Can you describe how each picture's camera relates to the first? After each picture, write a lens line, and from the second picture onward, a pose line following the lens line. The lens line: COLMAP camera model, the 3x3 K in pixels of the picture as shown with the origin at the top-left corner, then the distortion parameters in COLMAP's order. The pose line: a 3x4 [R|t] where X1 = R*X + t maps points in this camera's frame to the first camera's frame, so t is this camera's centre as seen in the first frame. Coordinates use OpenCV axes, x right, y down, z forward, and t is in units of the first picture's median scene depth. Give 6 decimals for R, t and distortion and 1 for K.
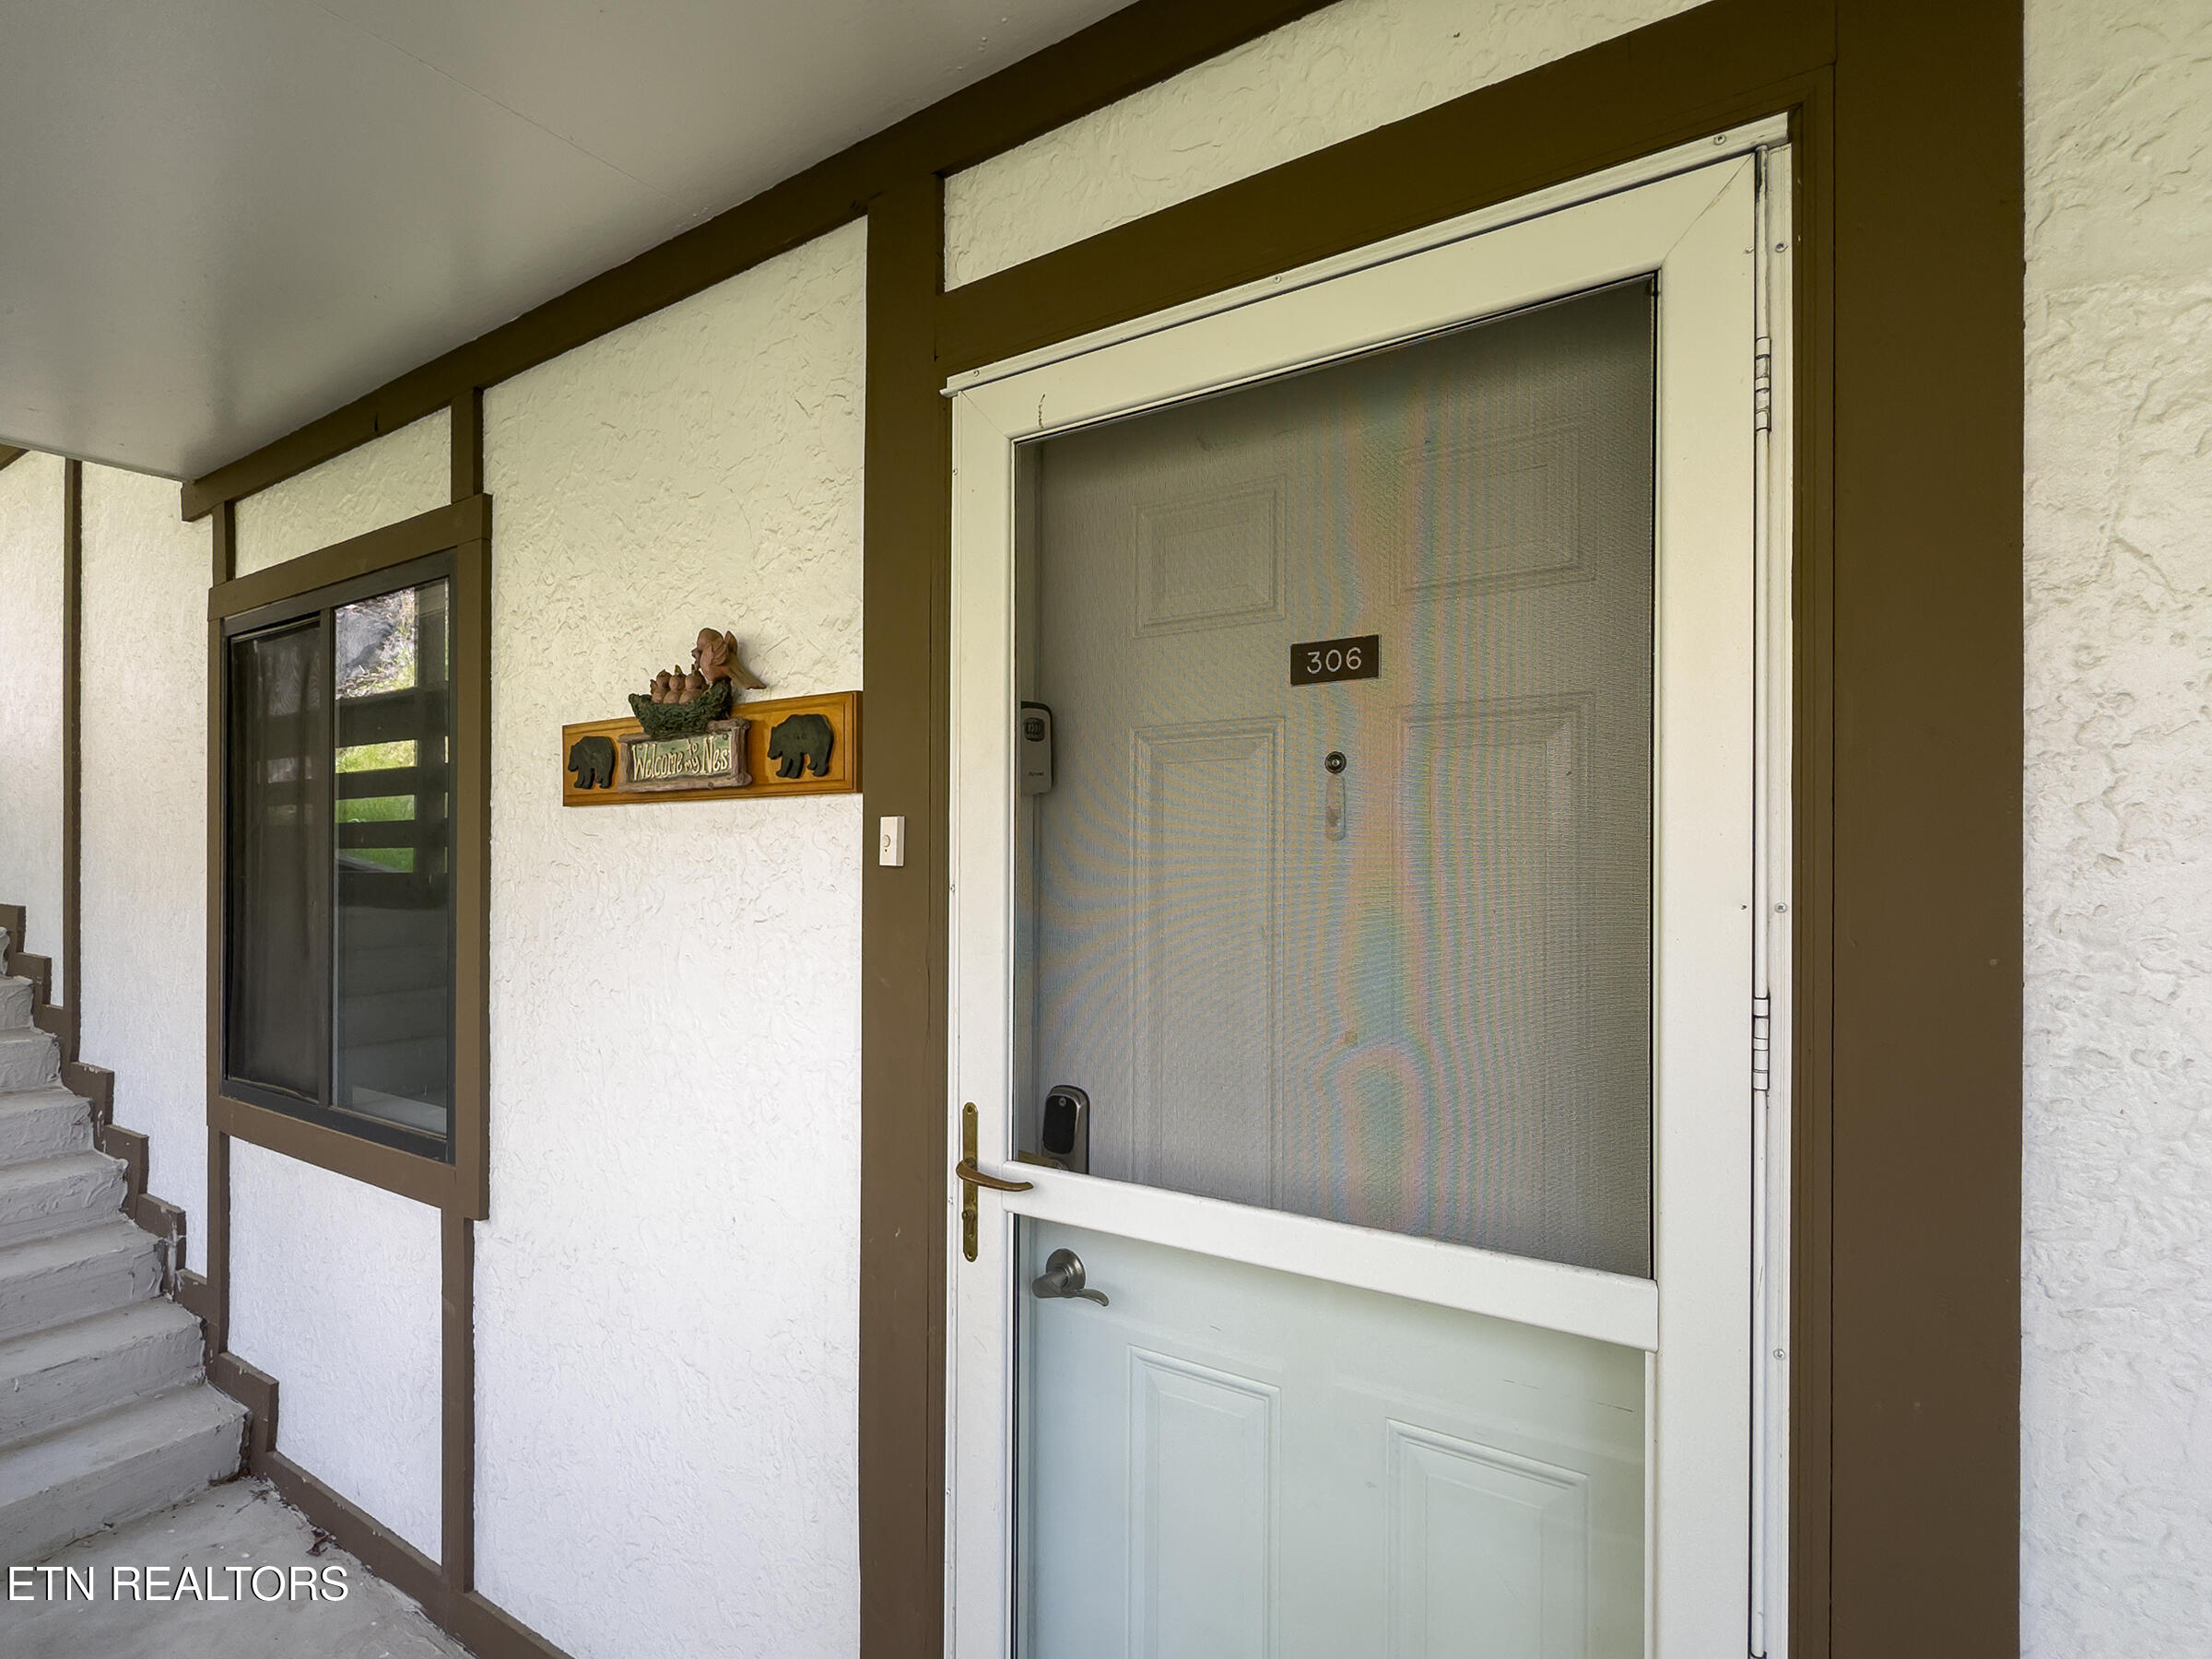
lens RADIAL K [[1080.9, 0, 1085.8], [0, 1080.9, 779.0], [0, 0, 1]] dist [-0.002042, -0.000007]
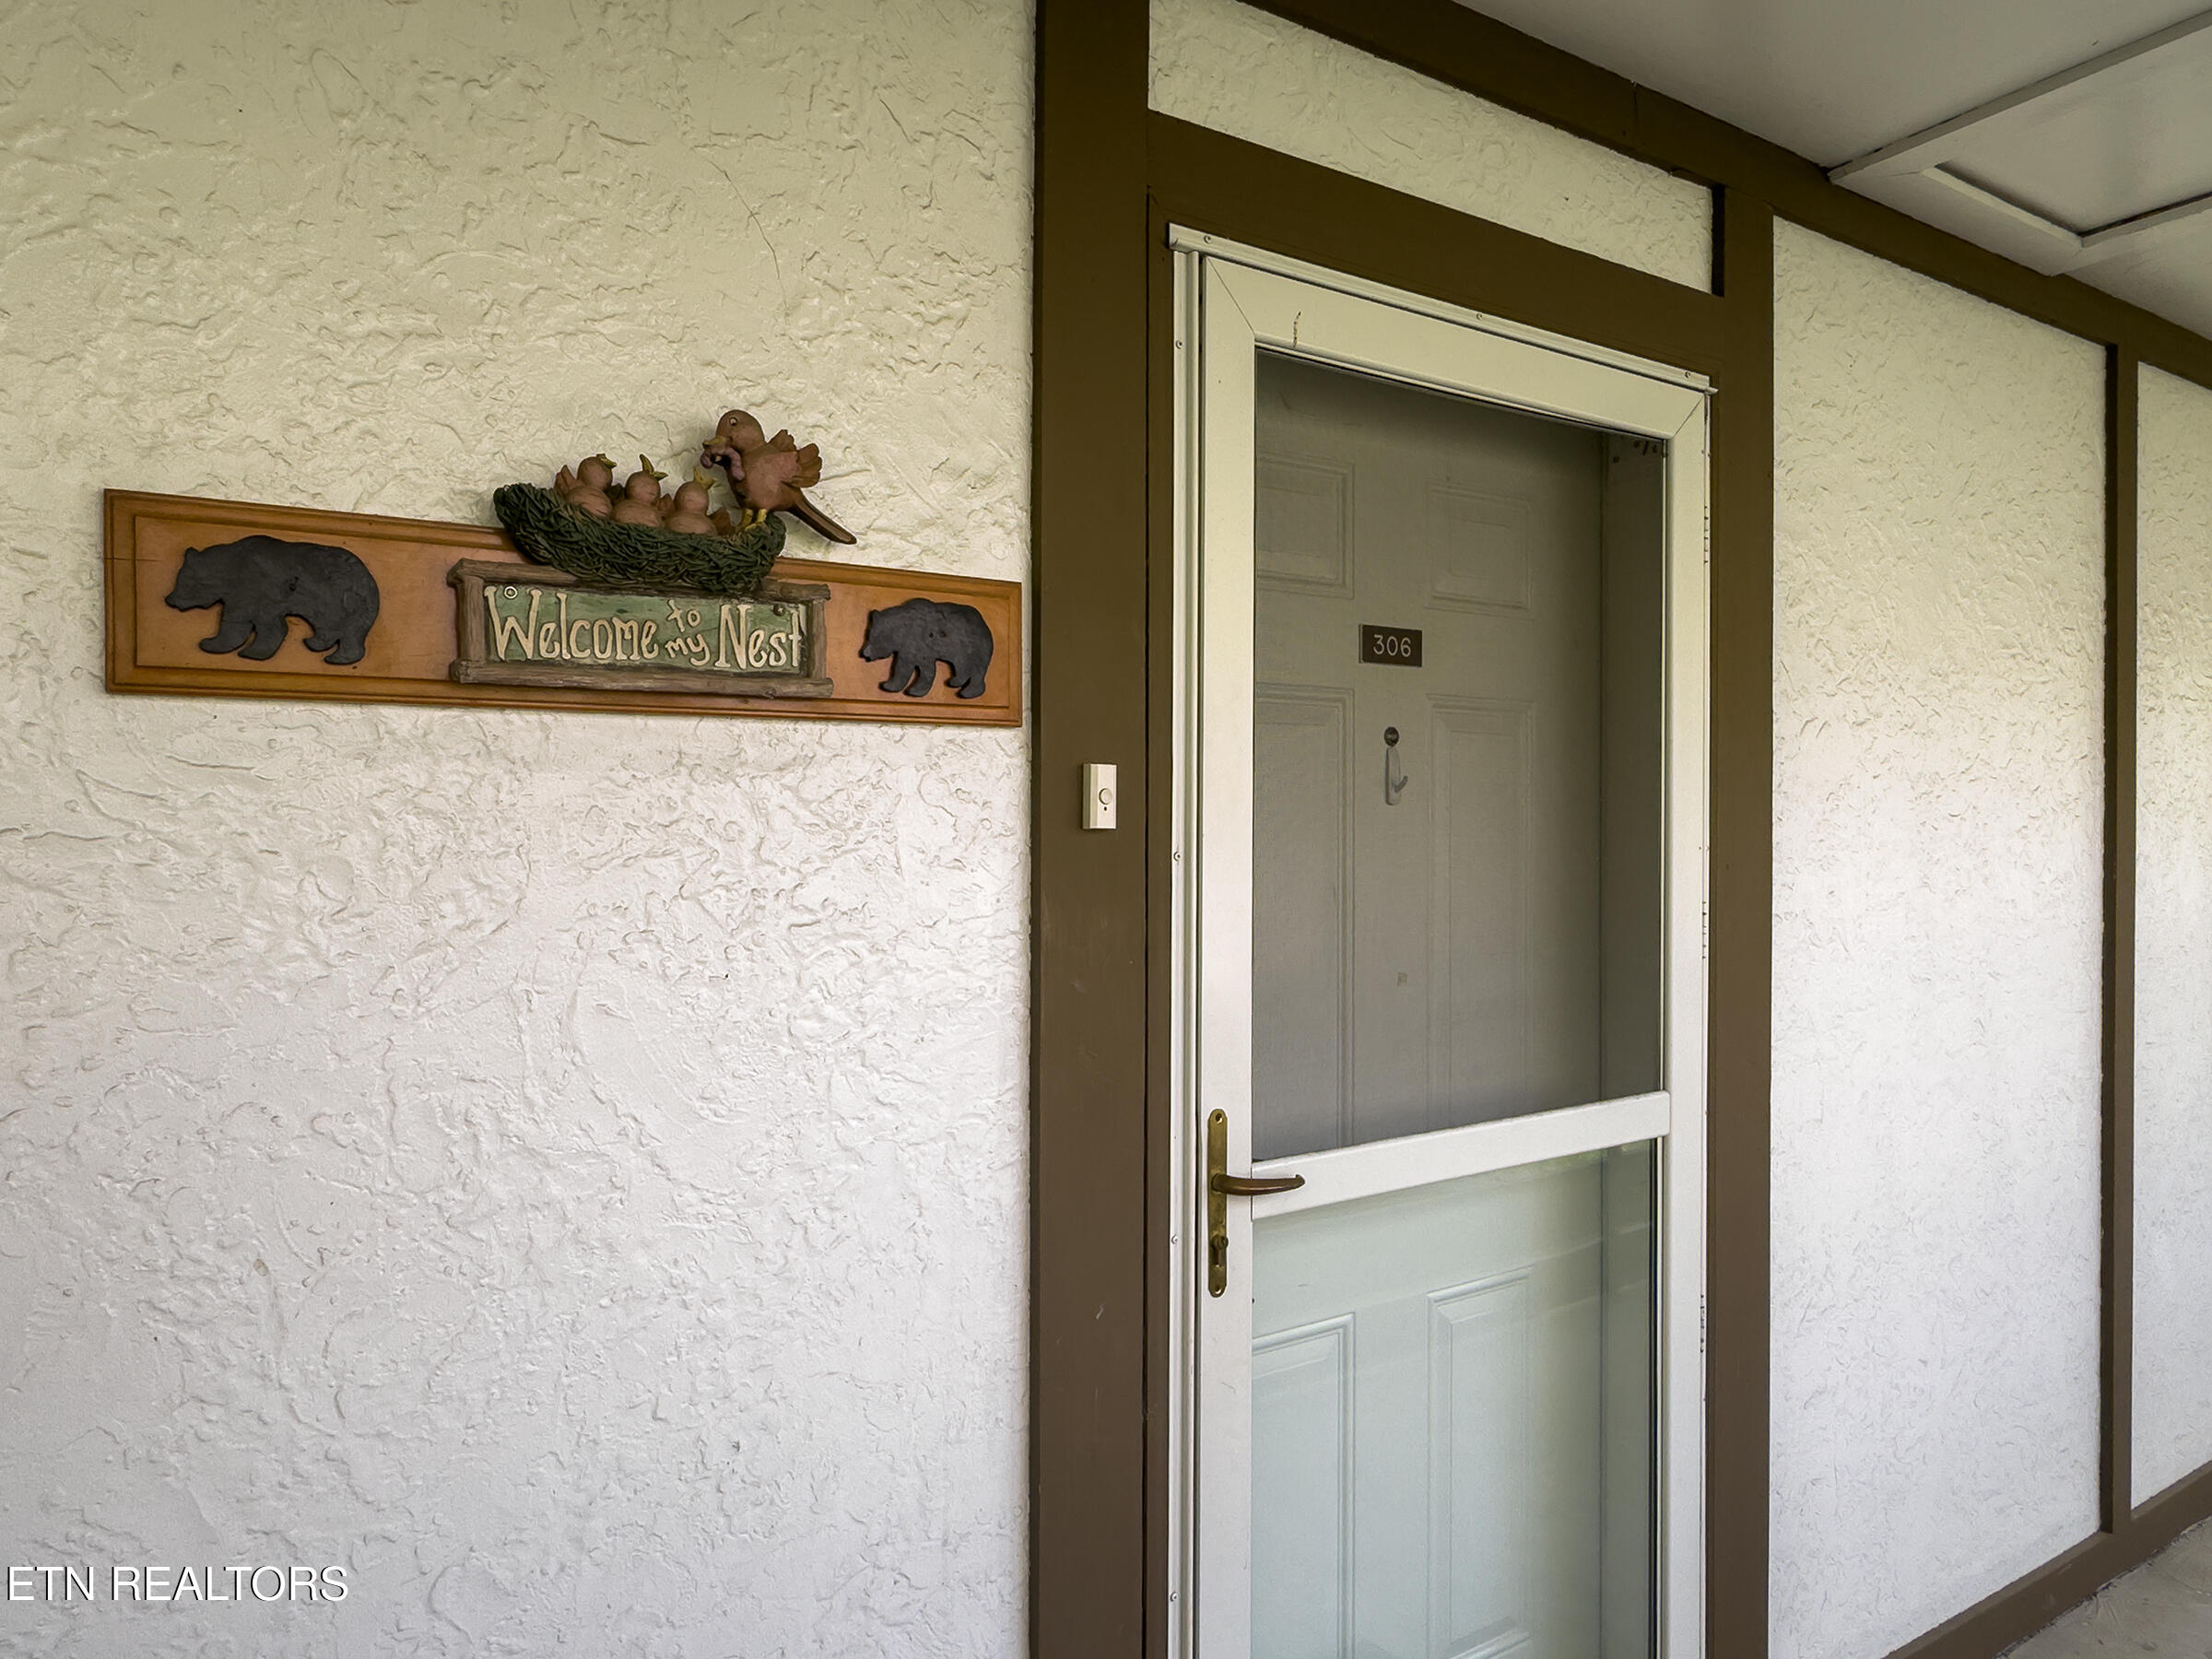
lens RADIAL K [[1300.2, 0, 1107.4], [0, 1300.2, 769.3], [0, 0, 1]] dist [-0.000777, -0.000090]
pose [[0.432328, 0.046485, 0.900517, -0.912538], [-0.052054, 0.998291, -0.026542, 0.057556], [-0.900213, -0.035400, 0.434009, 0.553590]]
